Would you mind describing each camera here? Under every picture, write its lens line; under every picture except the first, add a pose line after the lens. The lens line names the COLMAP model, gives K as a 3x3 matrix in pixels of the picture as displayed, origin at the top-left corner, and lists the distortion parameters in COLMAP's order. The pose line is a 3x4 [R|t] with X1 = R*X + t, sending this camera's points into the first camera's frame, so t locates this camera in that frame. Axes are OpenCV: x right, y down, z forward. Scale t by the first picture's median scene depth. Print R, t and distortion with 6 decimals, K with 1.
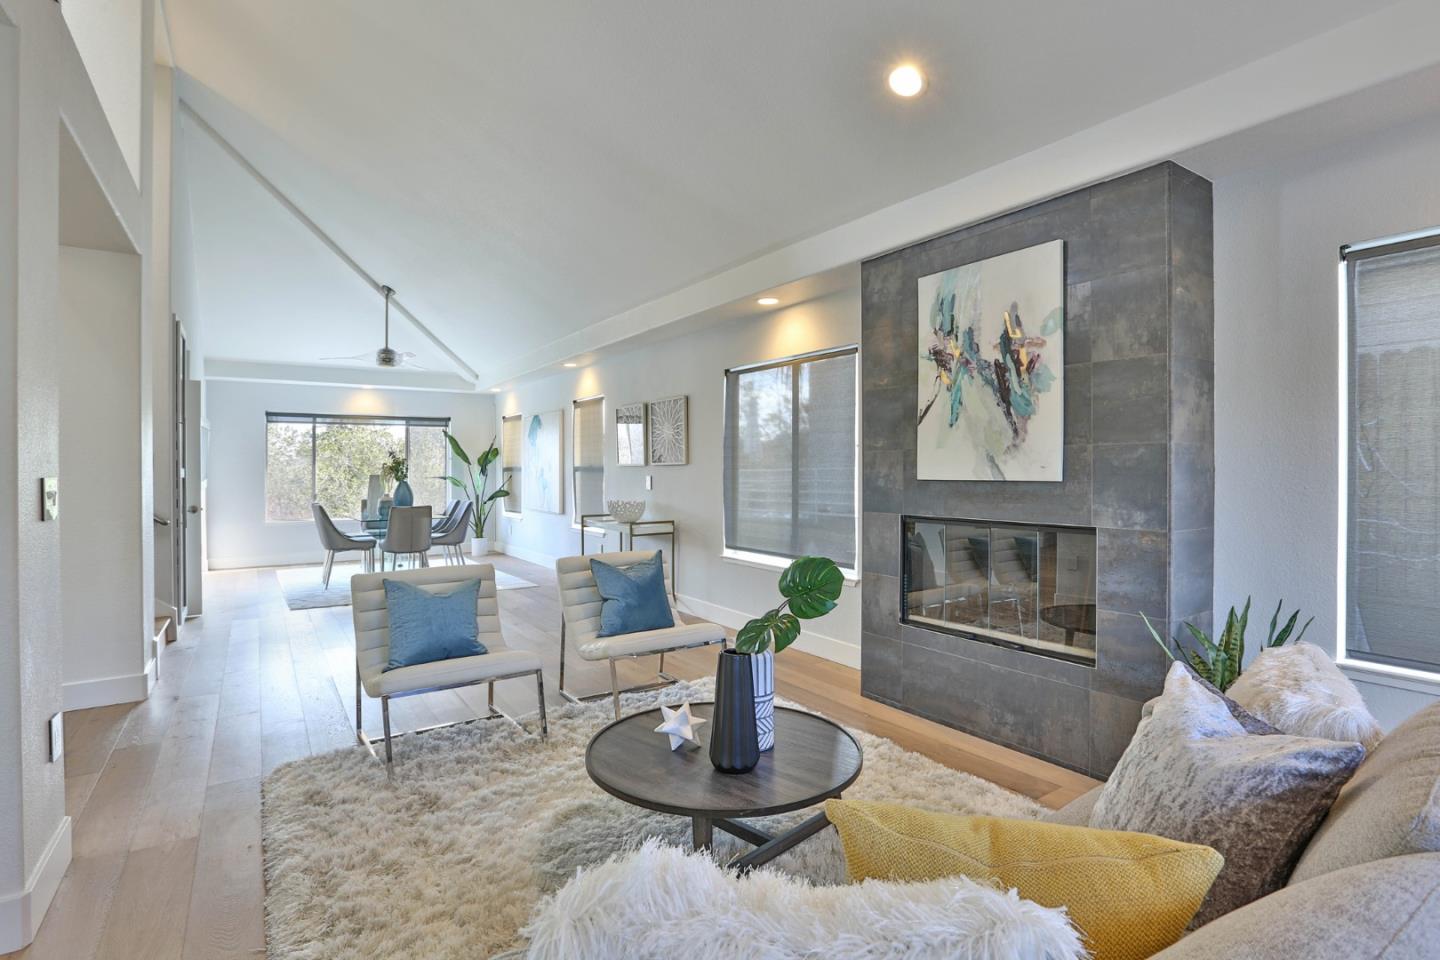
lens RADIAL K [[683.6, 0, 714.7], [0, 683.6, 475.8], [0, 0, 1]] dist [-0.047376, 0.014342]
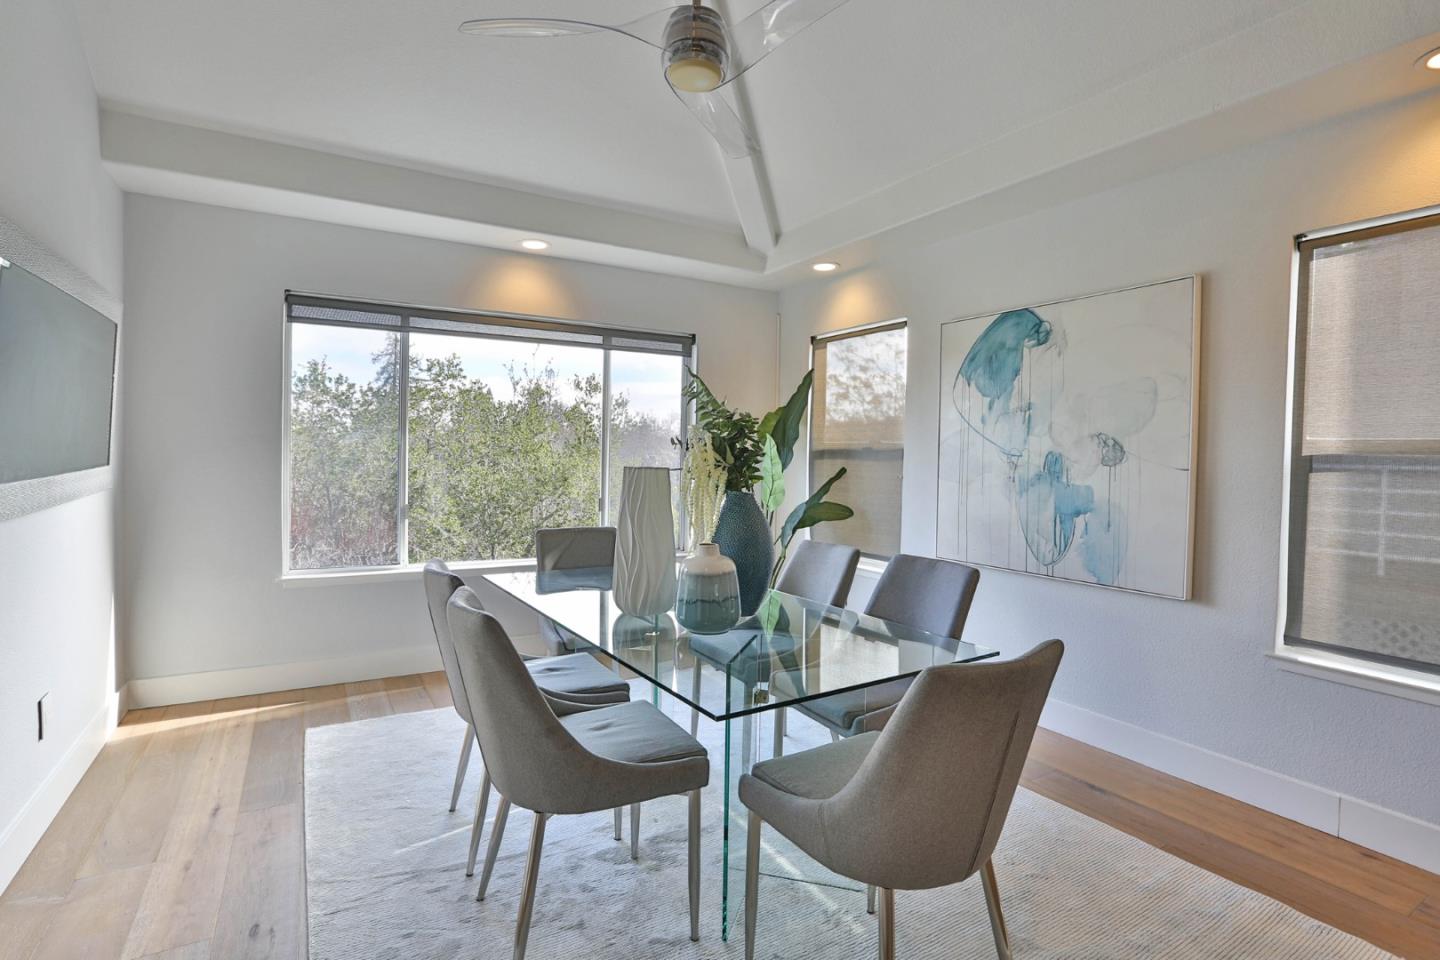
lens RADIAL K [[683.6, 0, 714.7], [0, 683.6, 475.8], [0, 0, 1]] dist [-0.047376, 0.014342]
pose [[0.998143, 0.015041, -0.059027, -0.350269], [-0.013024, 0.999323, 0.034415, -0.008626], [0.059505, -0.033583, 0.997663, 0.550610]]
